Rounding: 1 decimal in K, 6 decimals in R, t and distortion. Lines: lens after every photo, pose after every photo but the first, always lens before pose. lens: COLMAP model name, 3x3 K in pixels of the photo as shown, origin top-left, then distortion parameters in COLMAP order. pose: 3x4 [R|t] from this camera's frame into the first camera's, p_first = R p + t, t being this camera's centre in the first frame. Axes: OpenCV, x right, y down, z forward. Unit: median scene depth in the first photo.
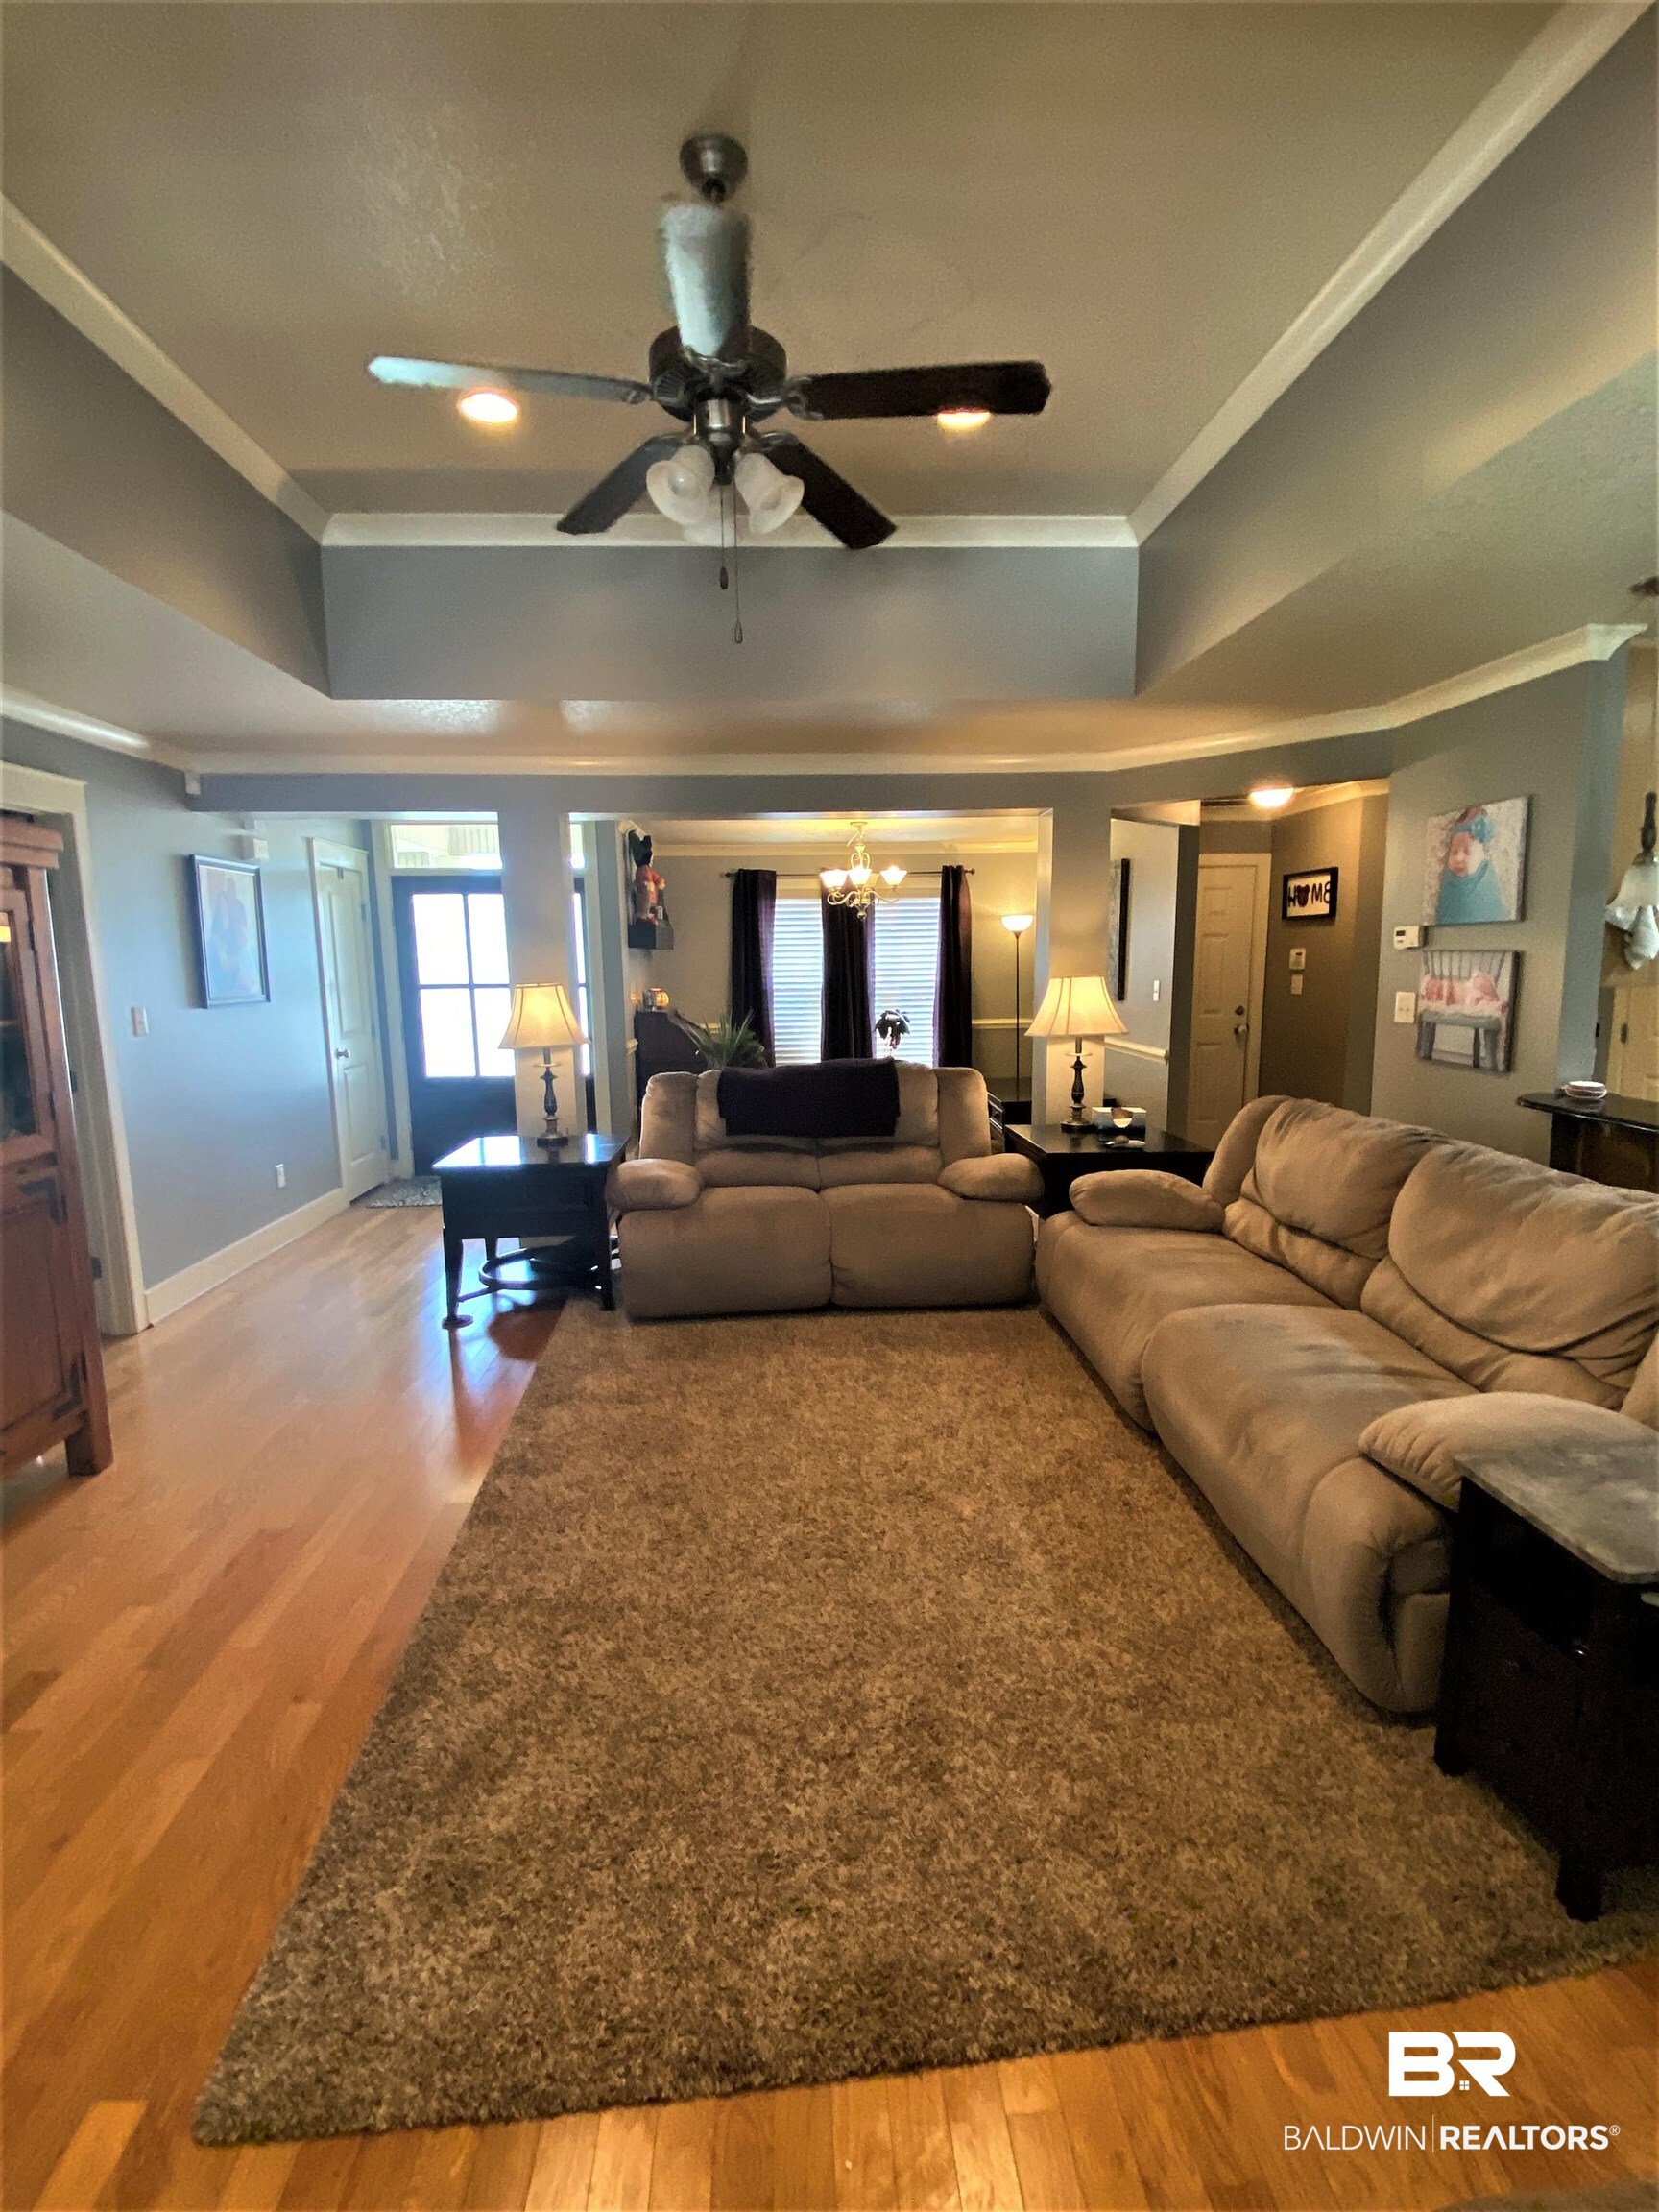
lens RADIAL K [[1011.8, 0, 842.4], [0, 1011.8, 1109.6], [0, 0, 1]] dist [-0.003123, -0.000437]
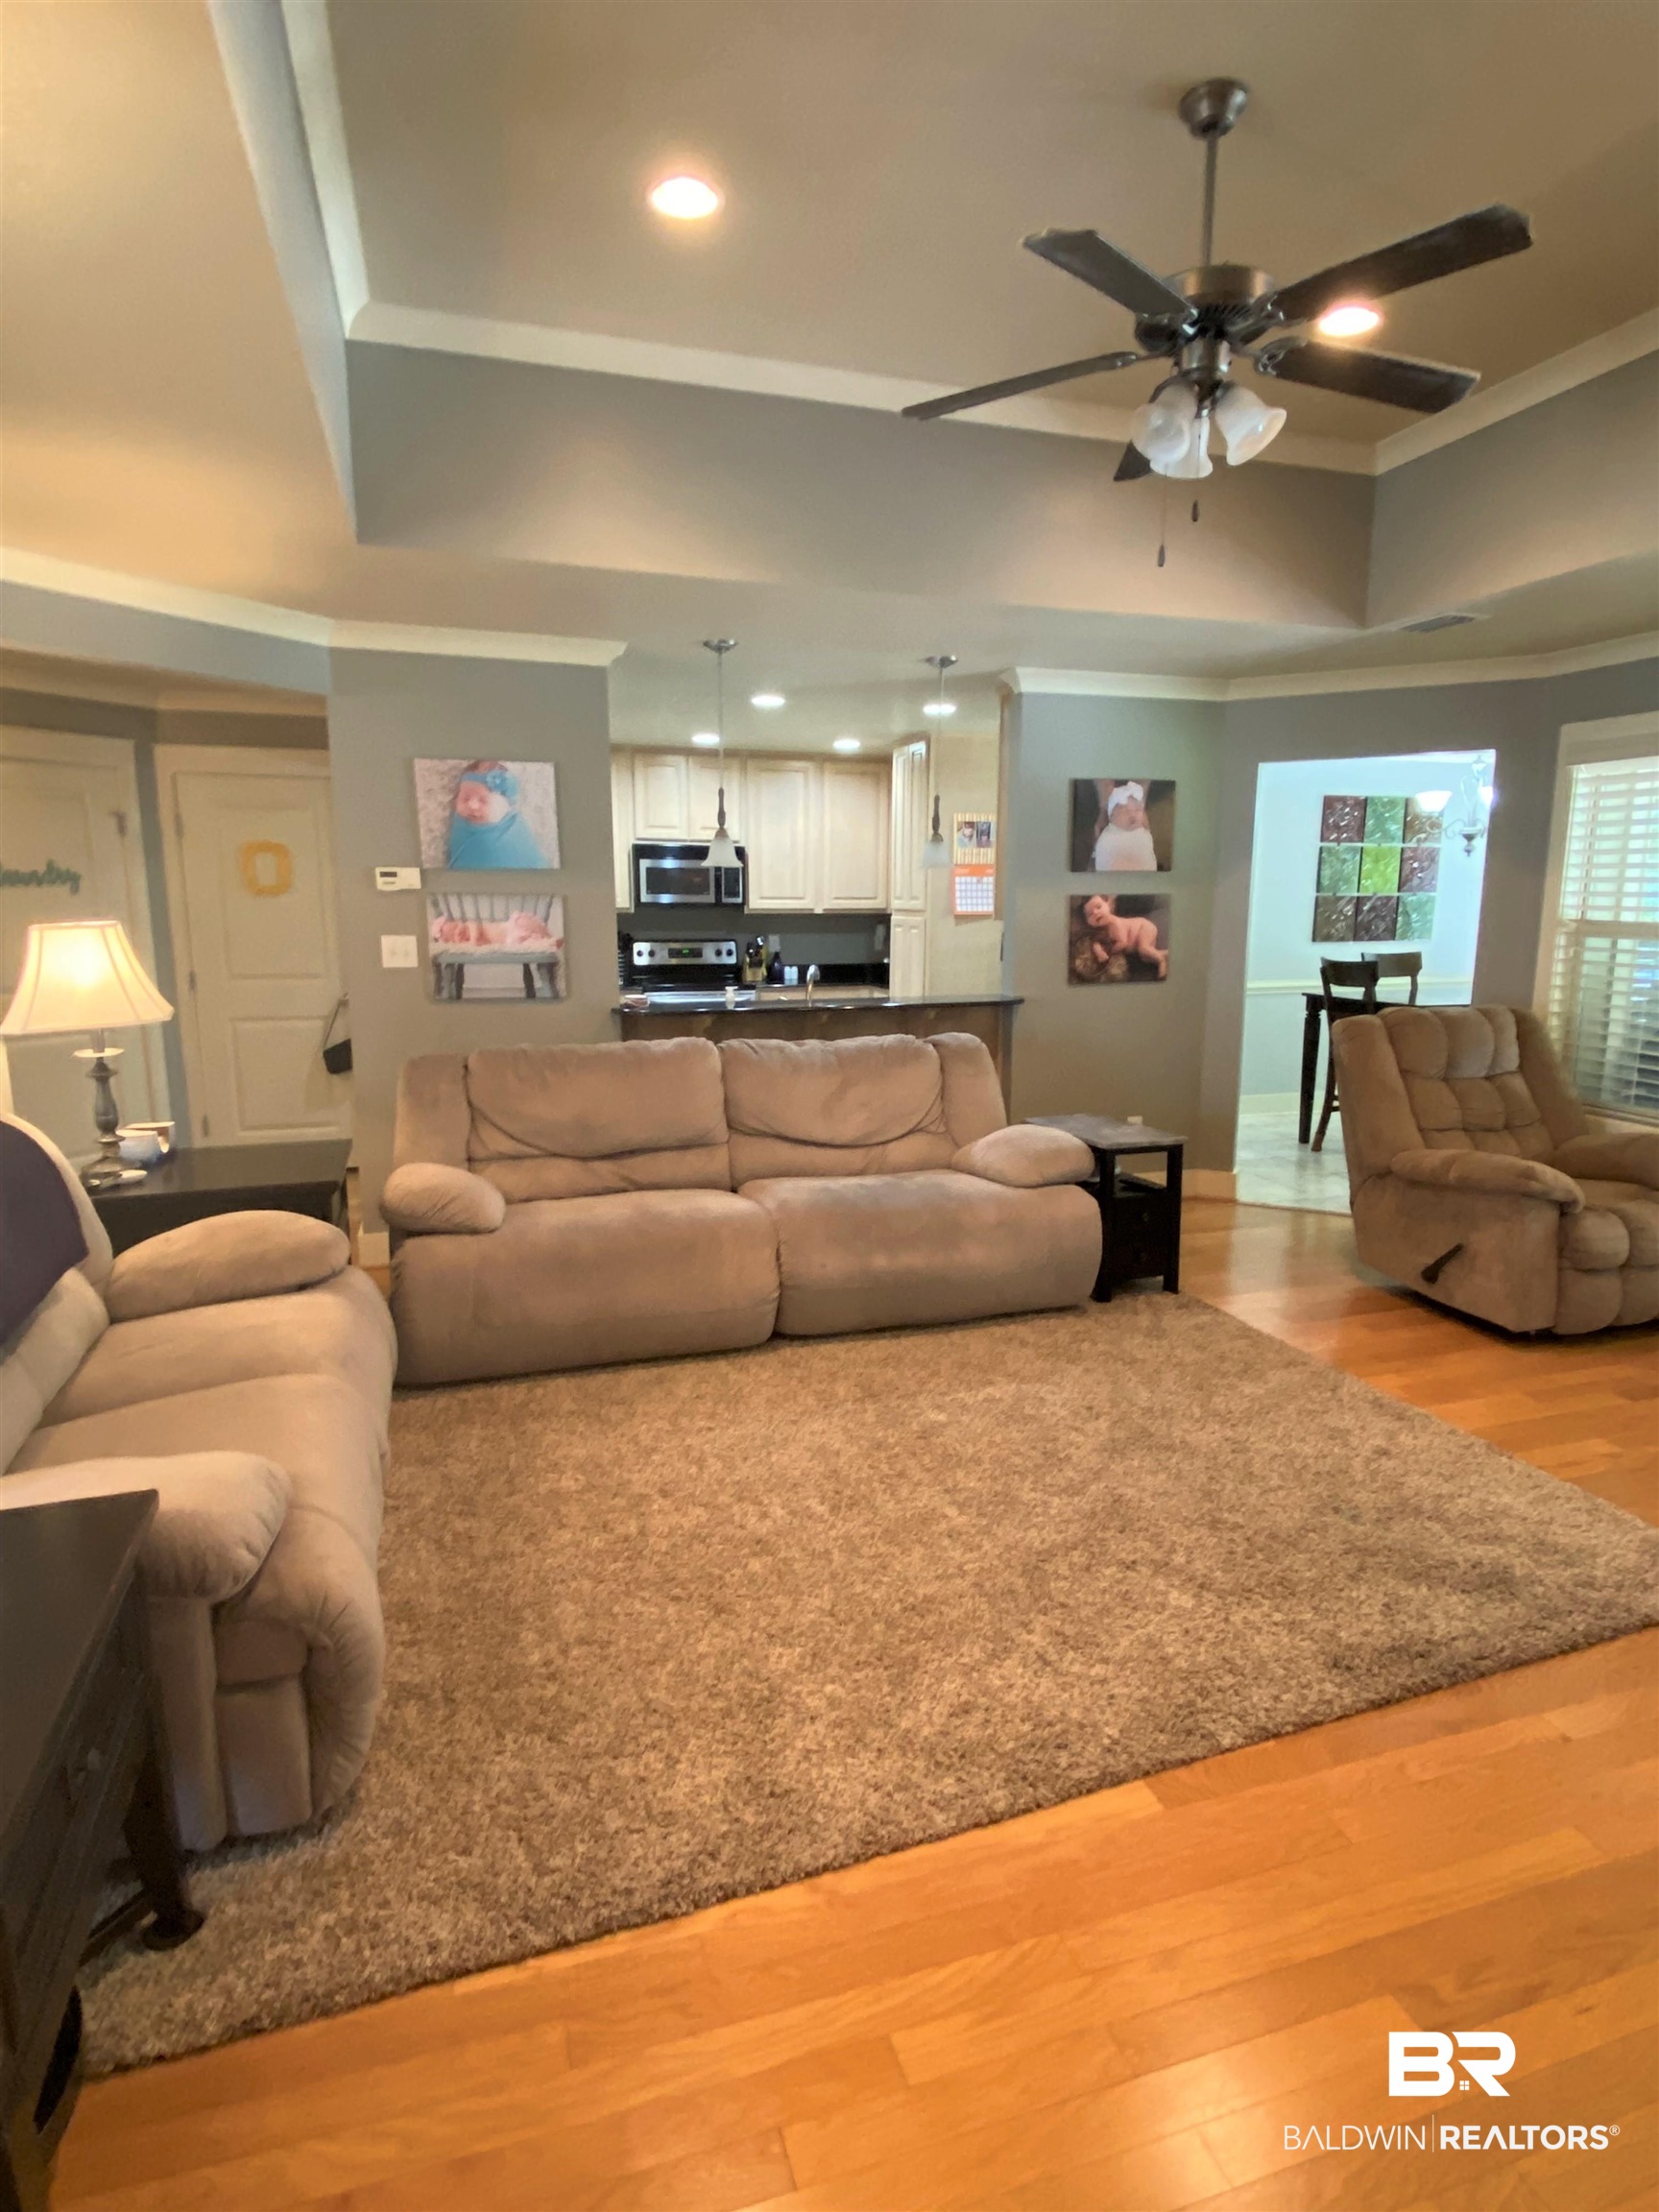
lens RADIAL K [[1196.2, 0, 825.3], [0, 1196.2, 1097.0], [0, 0, 1]] dist [0.016708, -0.012682]
pose [[-0.245553, -0.148233, 0.957983, -0.709735], [0.147249, 0.971068, 0.188001, -0.130166], [-0.958134, 0.187227, -0.216622, 0.944737]]
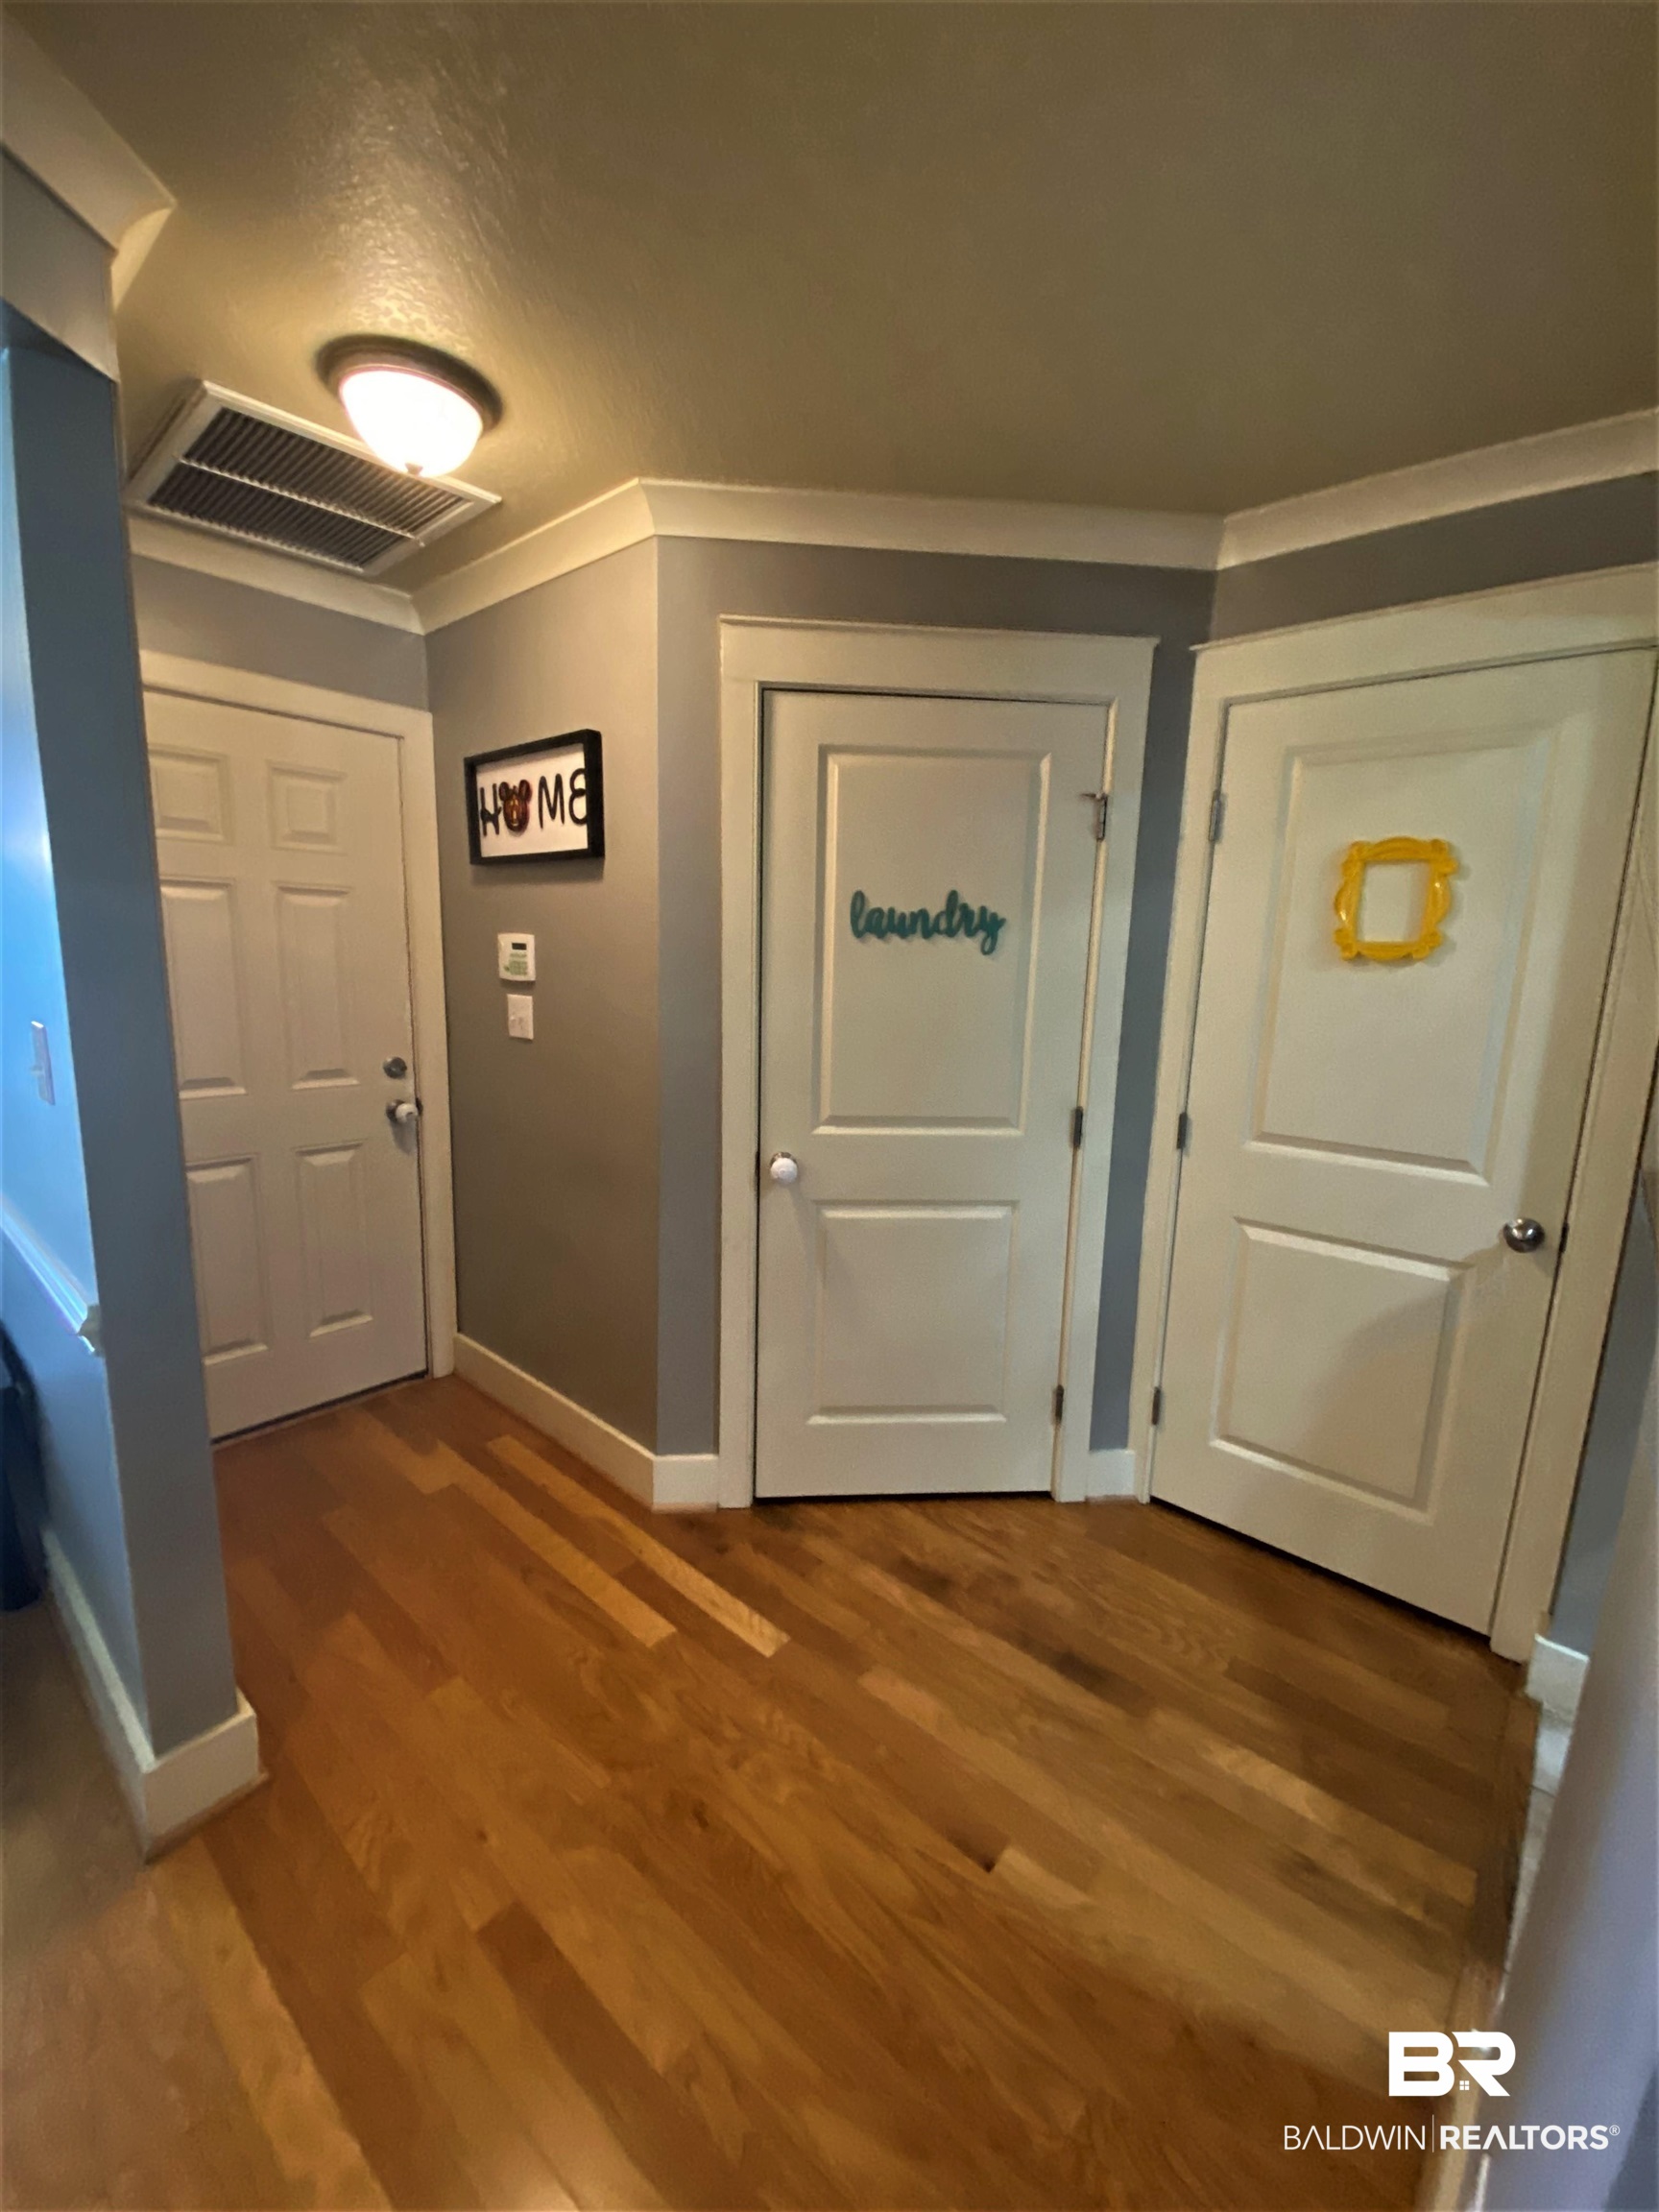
lens RADIAL K [[906.0, 0, 845.6], [0, 906.0, 1112.5], [0, 0, 1]] dist [0.011050, -0.007762]
pose [[0.697027, -0.097361, 0.710404, 0.472406], [0.073605, 0.995220, 0.064176, -0.173351], [-0.713257, 0.007557, 0.700862, 1.116919]]
